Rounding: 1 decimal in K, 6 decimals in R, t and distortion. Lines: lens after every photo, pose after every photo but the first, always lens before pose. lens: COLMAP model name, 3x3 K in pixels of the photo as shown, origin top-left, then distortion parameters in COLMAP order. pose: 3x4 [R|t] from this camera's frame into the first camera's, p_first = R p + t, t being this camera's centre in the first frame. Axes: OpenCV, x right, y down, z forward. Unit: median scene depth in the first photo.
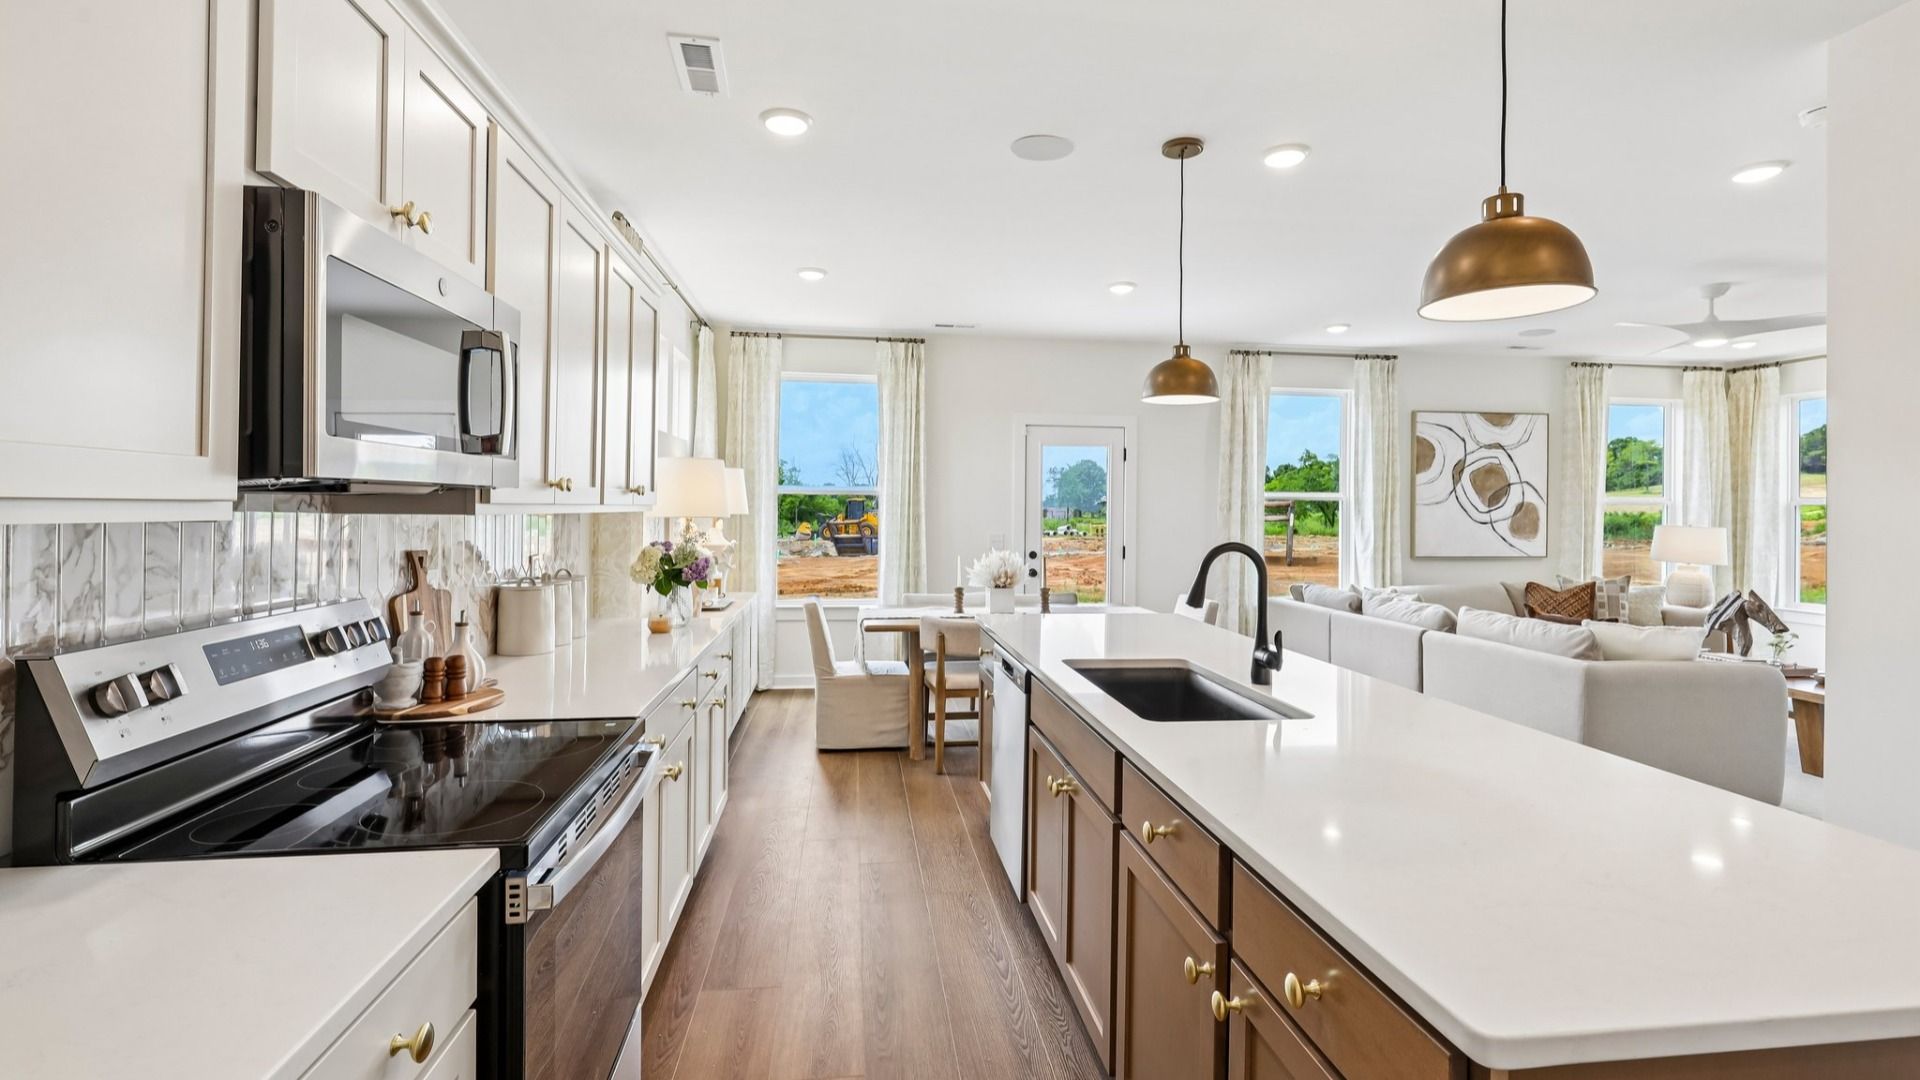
lens RADIAL K [[871.6, 0, 957.0], [0, 871.6, 504.9], [0, 0, 1]] dist [0.000008, -0.000511]
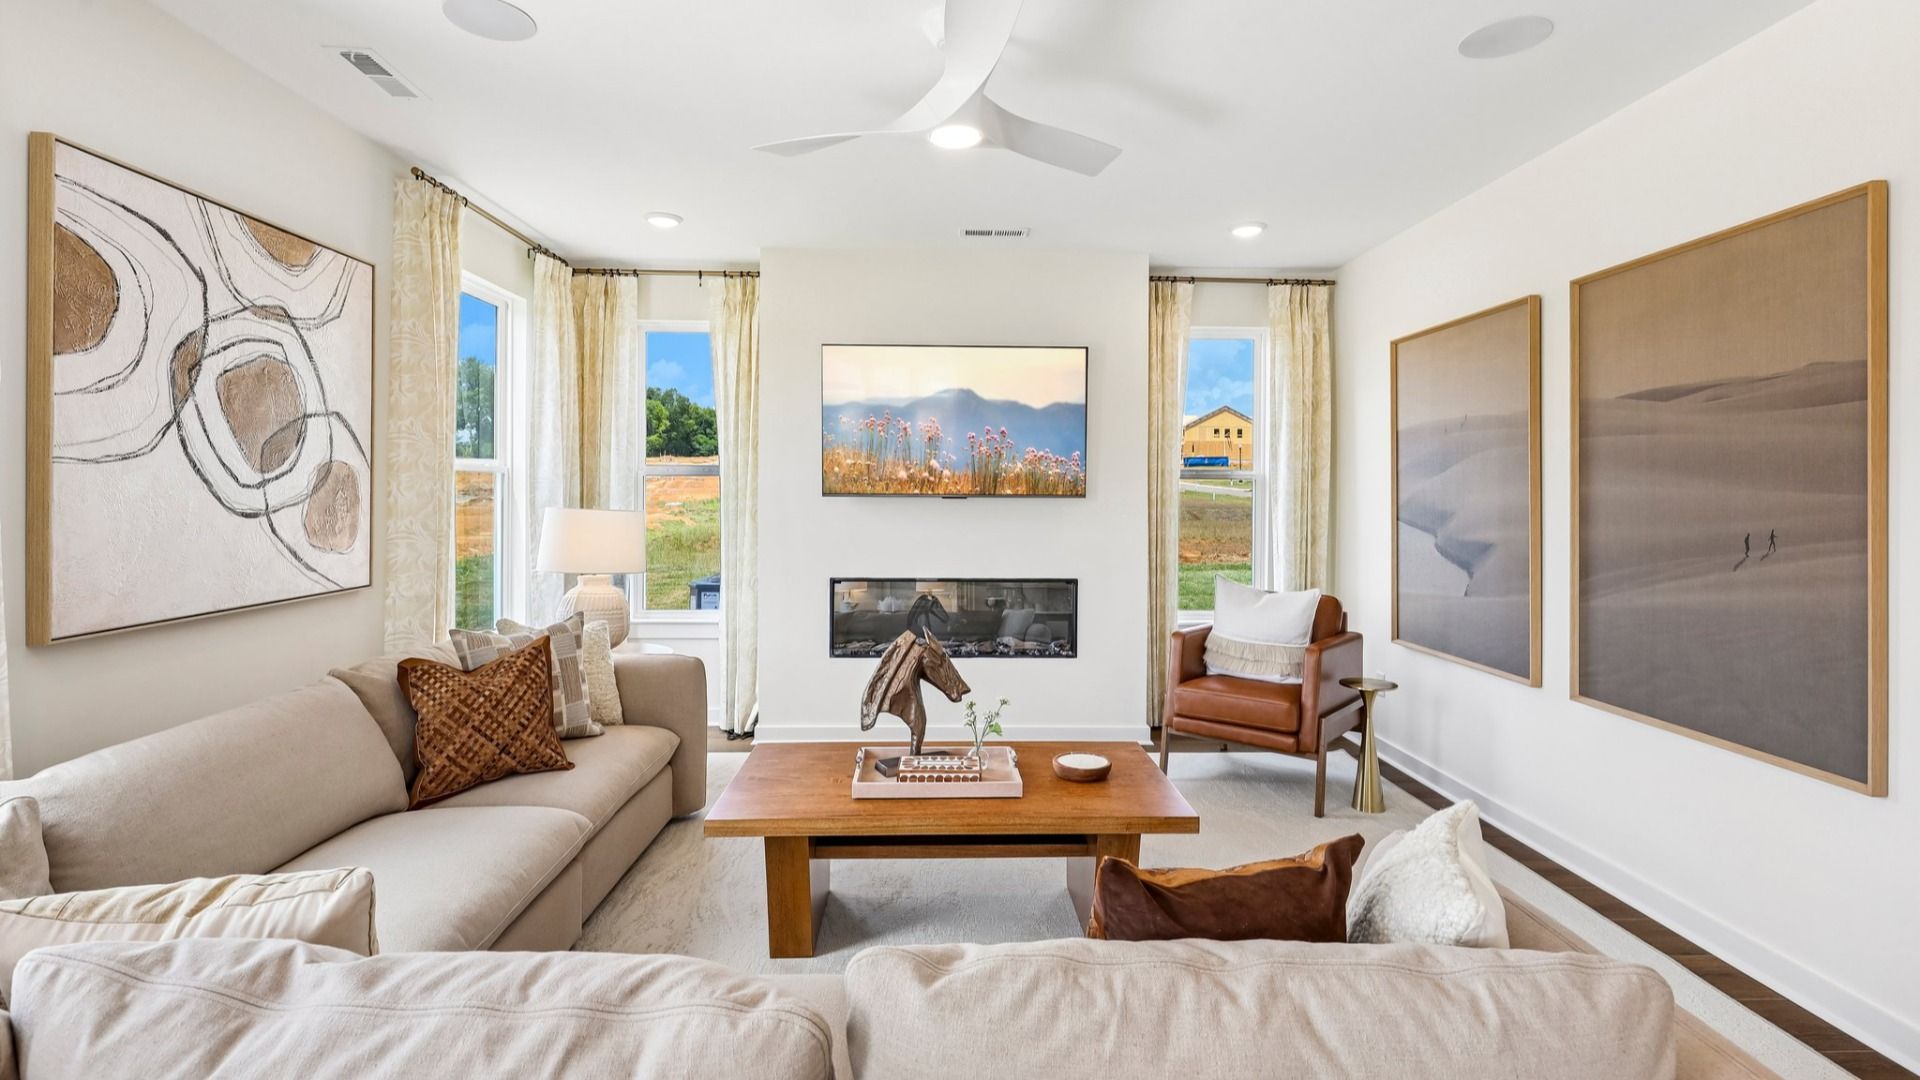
lens RADIAL K [[871.6, 0, 917.9], [0, 871.6, 492.3], [0, 0, 1]] dist [0.000008, -0.000511]
pose [[0.139556, -0.009237, 0.990171, 0.278471], [-0.007800, 0.999915, 0.010427, 0.005183], [-0.990183, -0.009179, 0.139472, 0.671837]]
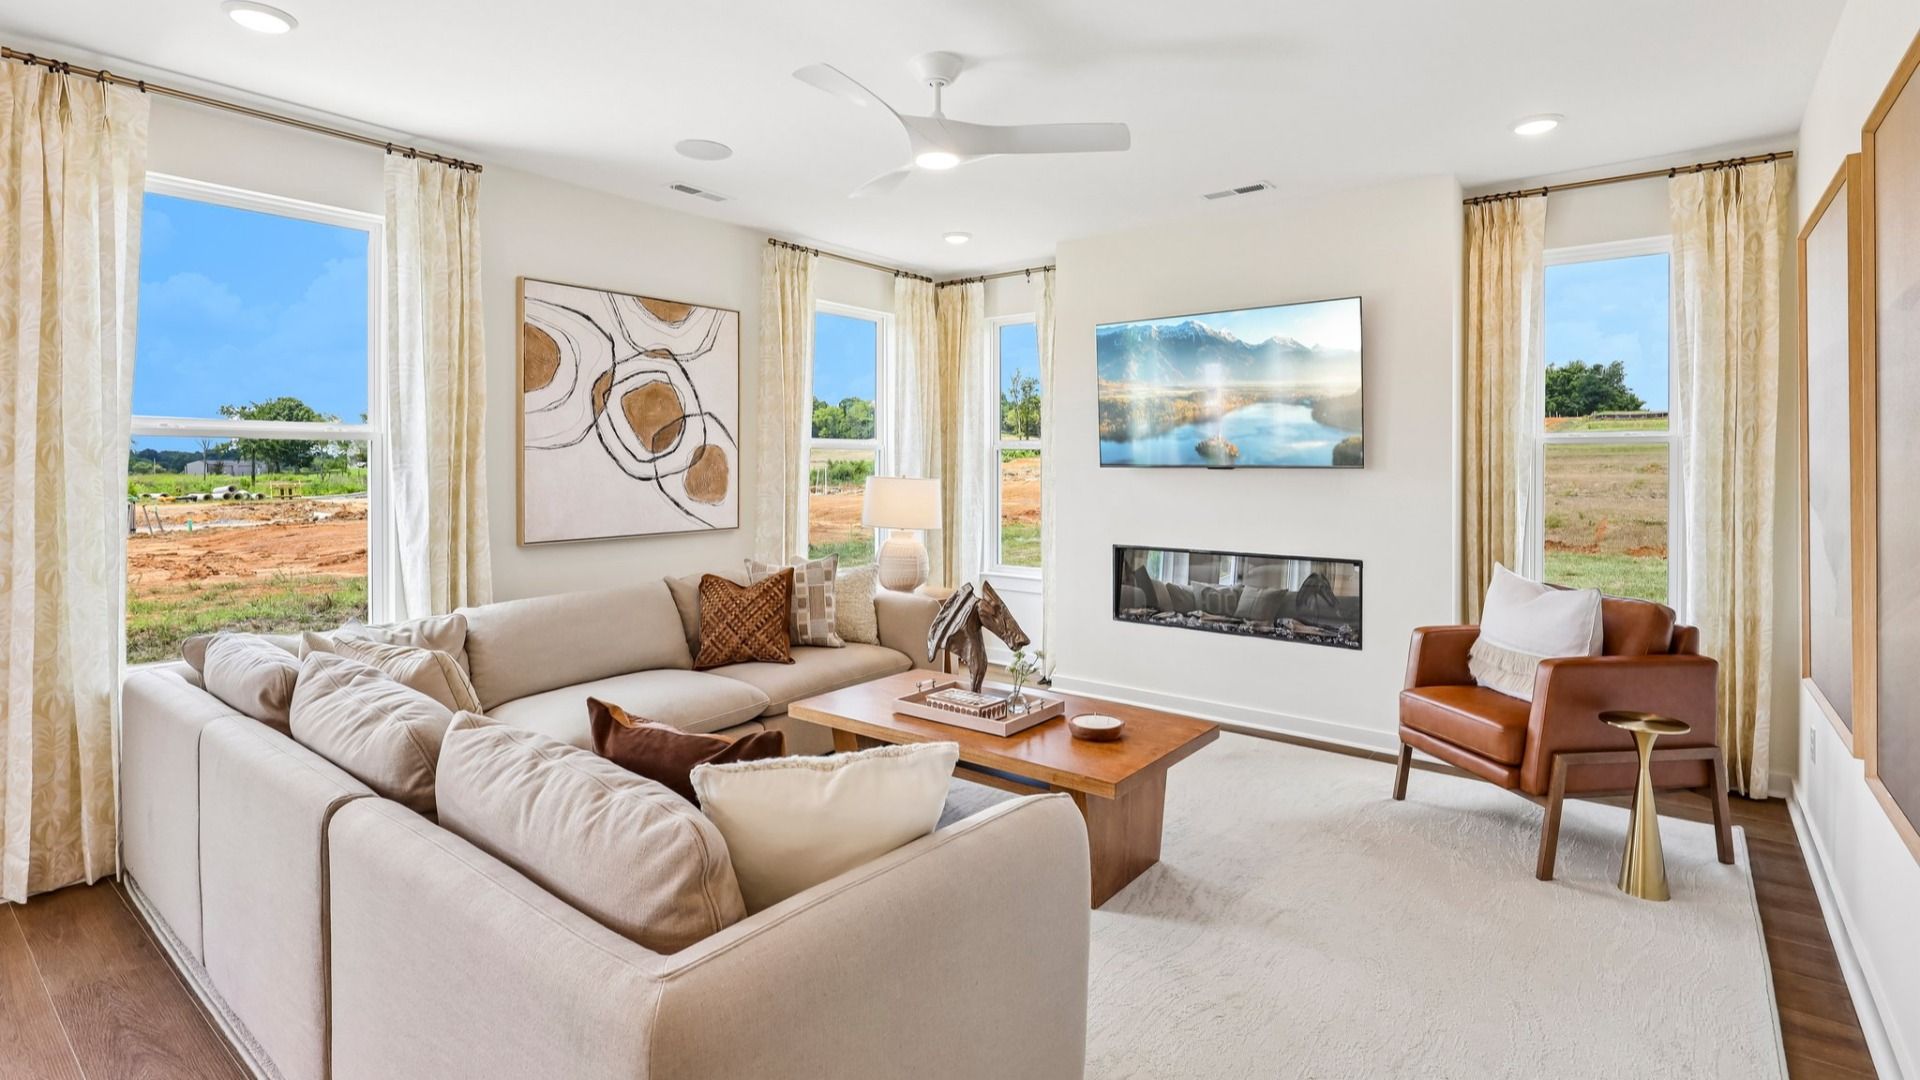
lens RADIAL K [[871.6, 0, 933.6], [0, 871.6, 464.1], [0, 0, 1]] dist [0.000008, -0.000511]
pose [[0.734409, -0.010848, 0.678621, 0.342356], [0.004559, 0.999929, 0.011050, 0.004744], [-0.678692, -0.005022, 0.734406, 0.420506]]
